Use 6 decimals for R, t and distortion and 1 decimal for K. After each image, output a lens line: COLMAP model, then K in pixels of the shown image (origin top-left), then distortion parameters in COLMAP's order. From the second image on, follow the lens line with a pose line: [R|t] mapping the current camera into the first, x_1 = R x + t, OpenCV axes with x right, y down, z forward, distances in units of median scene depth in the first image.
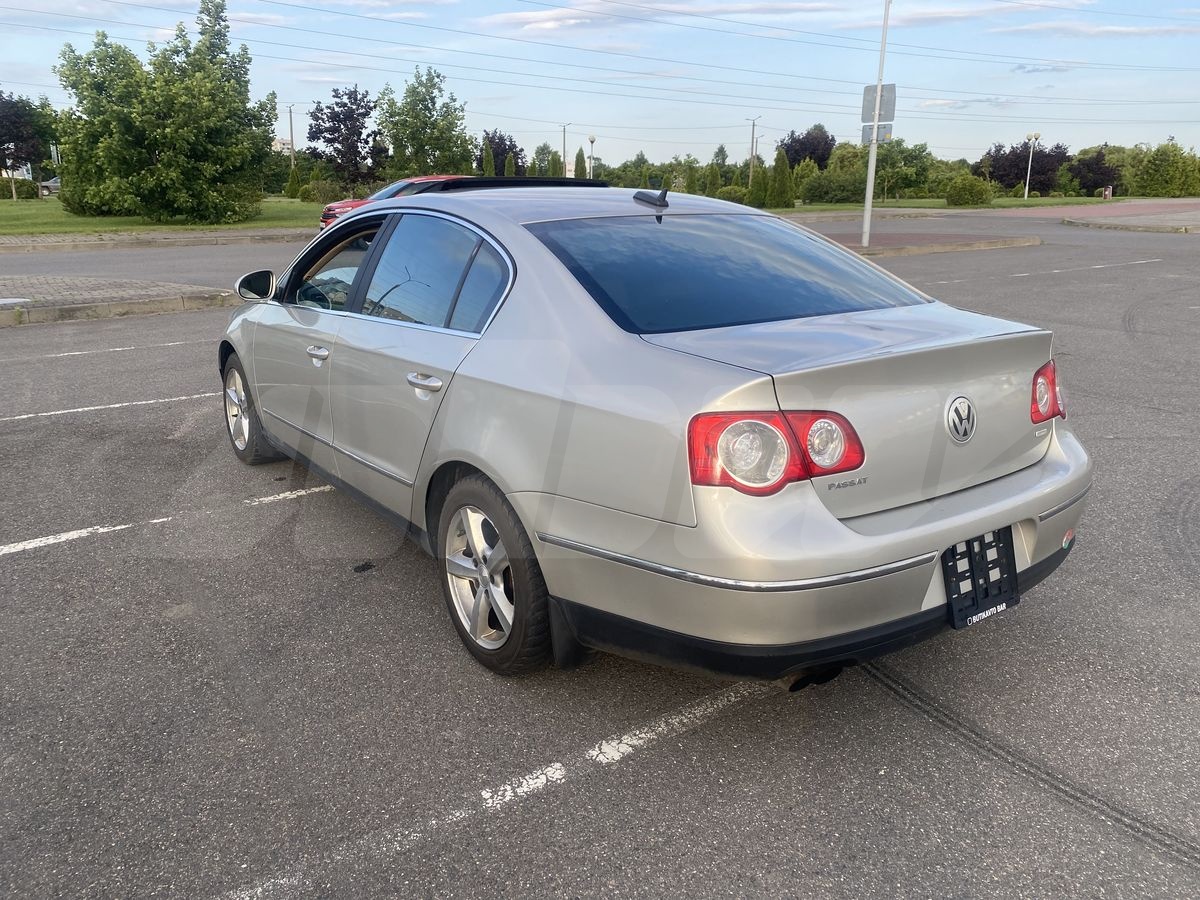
lens RADIAL K [[935.0, 0, 600.0], [0, 935.0, 450.0], [0, 0, 1]] dist [0.013887, -0.007246]
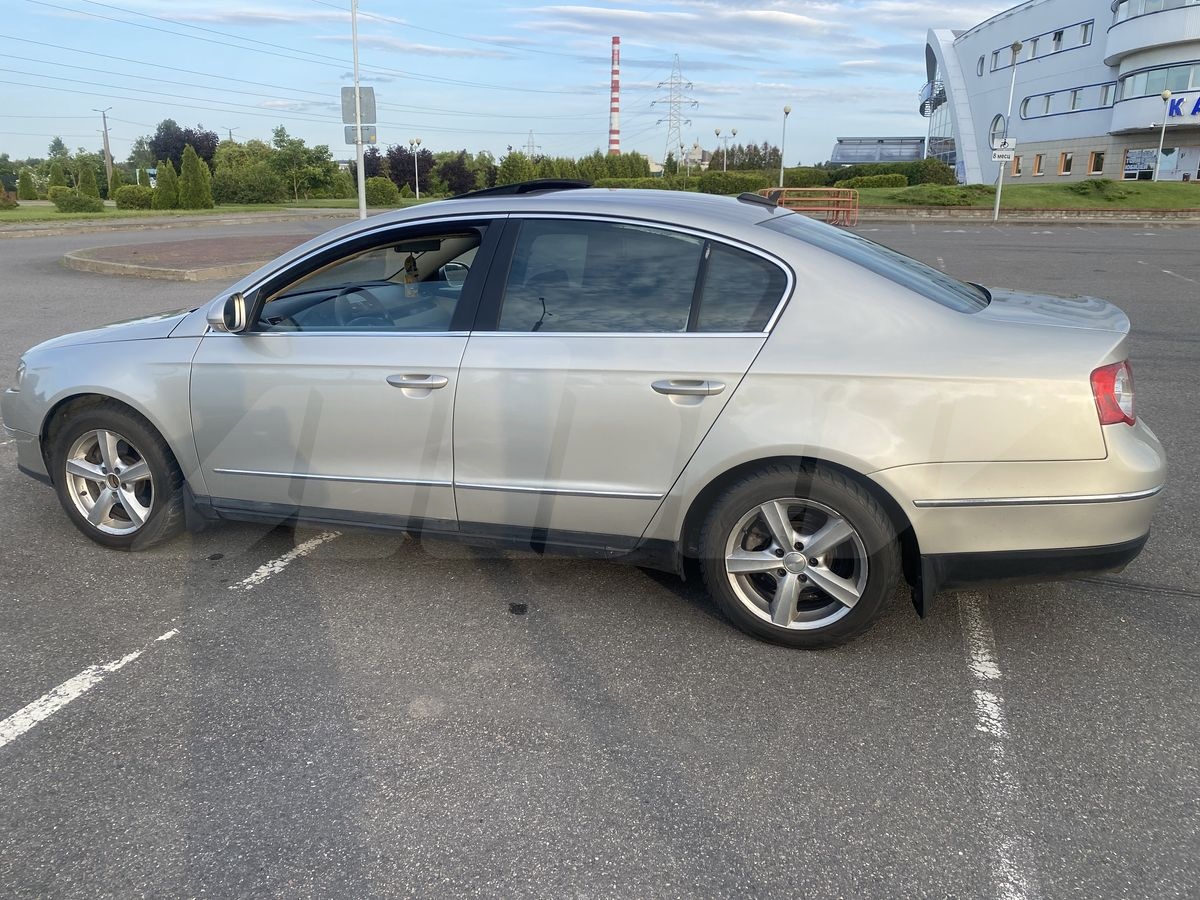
lens RADIAL K [[935.0, 0, 600.0], [0, 935.0, 450.0], [0, 0, 1]] dist [0.013887, -0.007246]
pose [[0.793819, -0.160405, 0.586618, -0.120324], [0.160415, 0.985655, 0.052443, -0.010627], [-0.586615, 0.052472, 0.808164, 0.037287]]
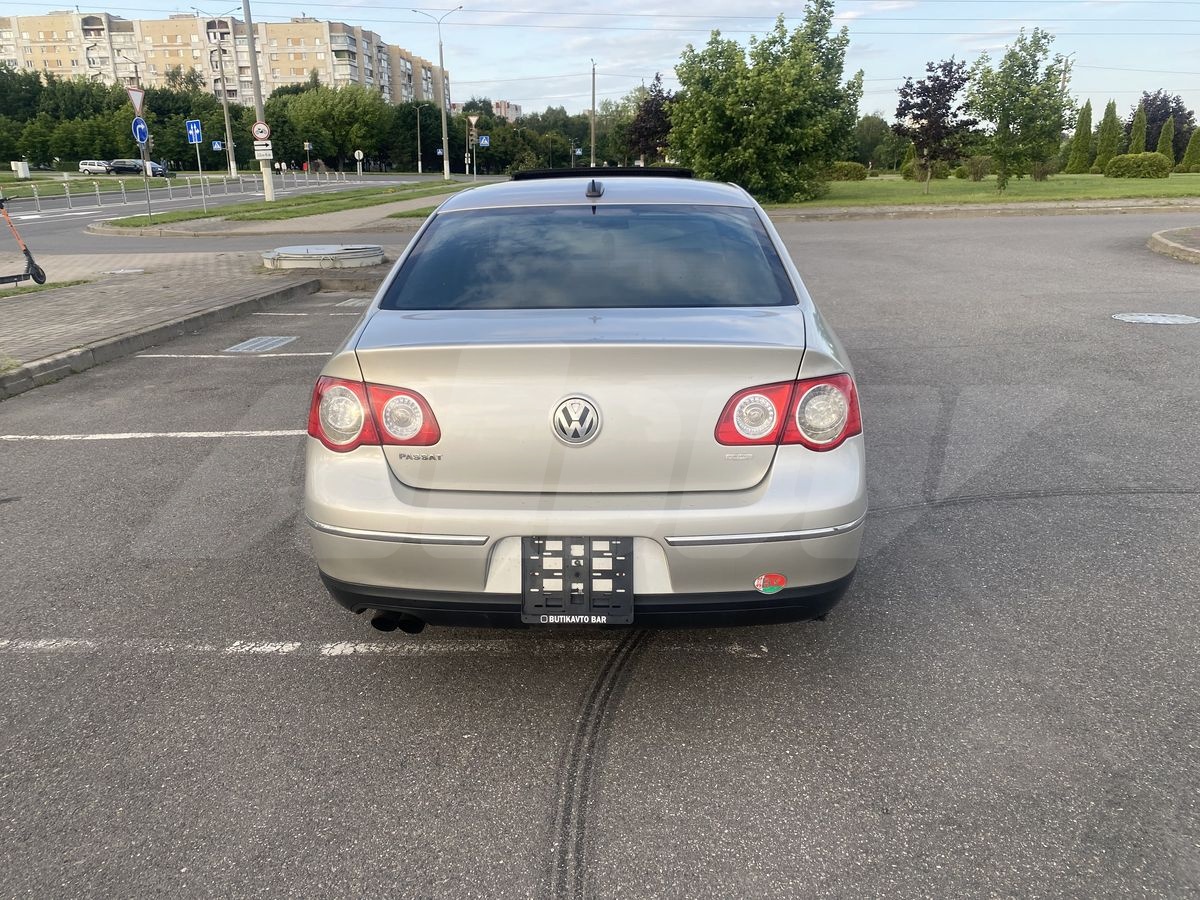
lens RADIAL K [[938.4, 0, 580.6], [0, 938.4, 458.8], [0, 0, 1]] dist [0.005949, 0.004606]
pose [[0.775216, 0.169187, -0.608618, 0.113371], [-0.150106, 0.985207, 0.082679, -0.008559], [0.613602, 0.027264, 0.789144, 0.025648]]
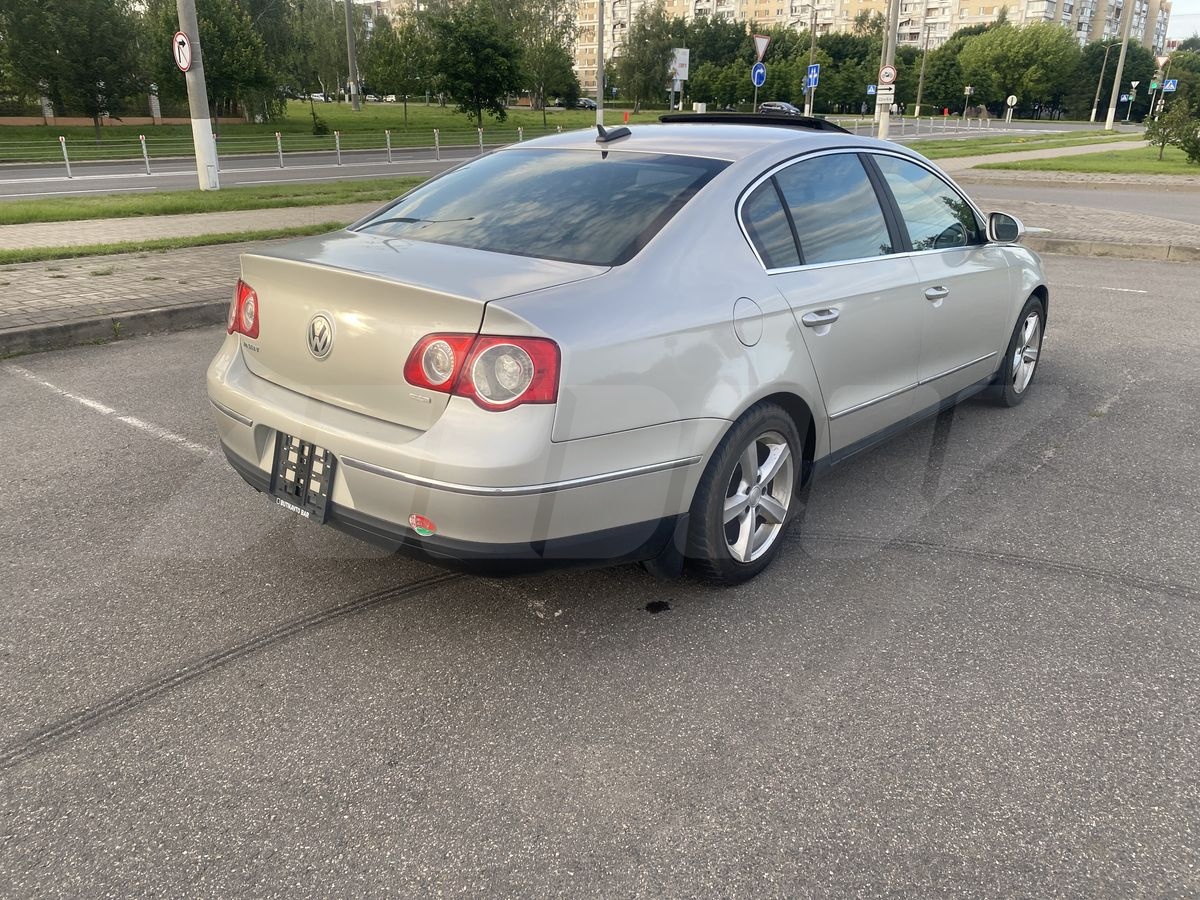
lens RADIAL K [[935.0, 0, 600.0], [0, 935.0, 450.0], [0, 0, 1]] dist [0.013887, -0.007246]
pose [[0.223208, 0.323953, -0.919365, 0.173367], [-0.269541, 0.926898, 0.261167, -0.032702], [0.936763, 0.189512, 0.294210, 0.114830]]
